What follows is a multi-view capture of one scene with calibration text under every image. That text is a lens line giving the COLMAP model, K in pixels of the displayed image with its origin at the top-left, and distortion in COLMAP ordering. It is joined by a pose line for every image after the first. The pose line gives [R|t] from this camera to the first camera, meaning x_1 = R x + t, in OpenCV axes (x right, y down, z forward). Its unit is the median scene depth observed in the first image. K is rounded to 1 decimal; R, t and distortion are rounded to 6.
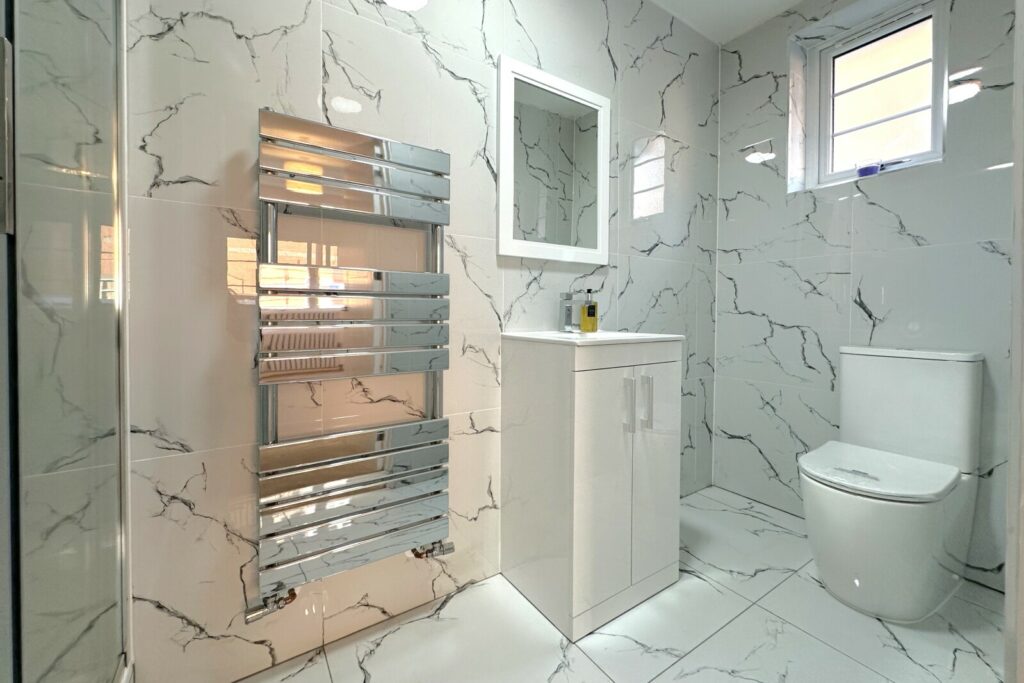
lens RADIAL K [[414.0, 0, 514.3], [0, 414.0, 317.3], [0, 0, 1]] dist [-0.001507, -0.000037]
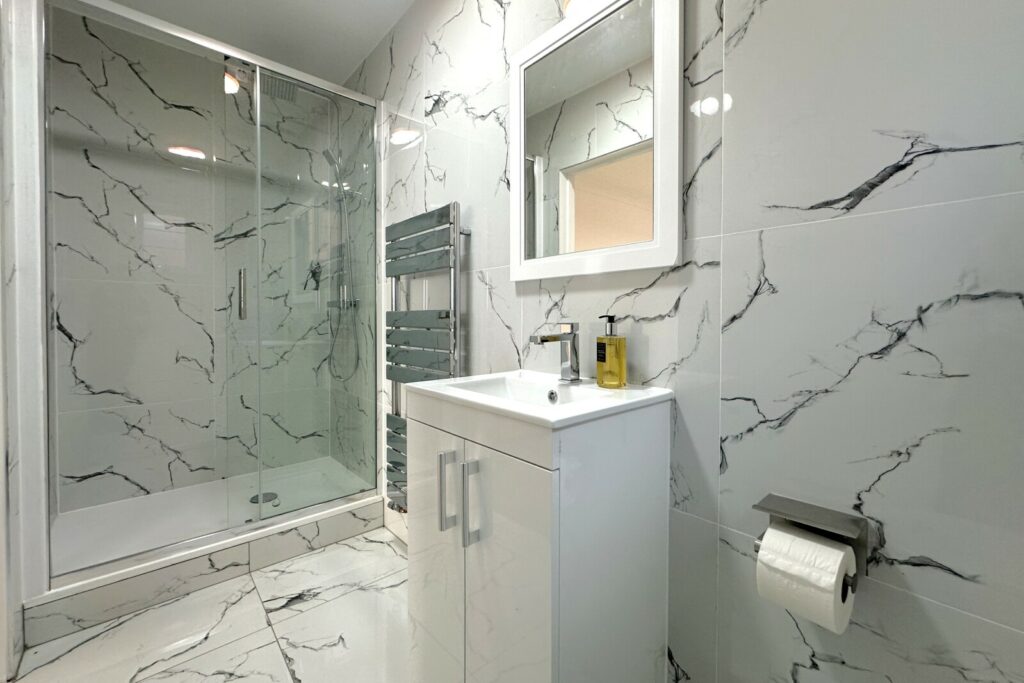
lens RADIAL K [[411.6, 0, 511.8], [0, 411.6, 325.6], [0, 0, 1]] dist [-0.000419, -0.000039]
pose [[0.138664, 0.010832, -0.990280, 0.830835], [-0.013487, 0.999868, 0.009049, -0.062903], [0.990248, 0.012101, 0.138792, 0.860217]]
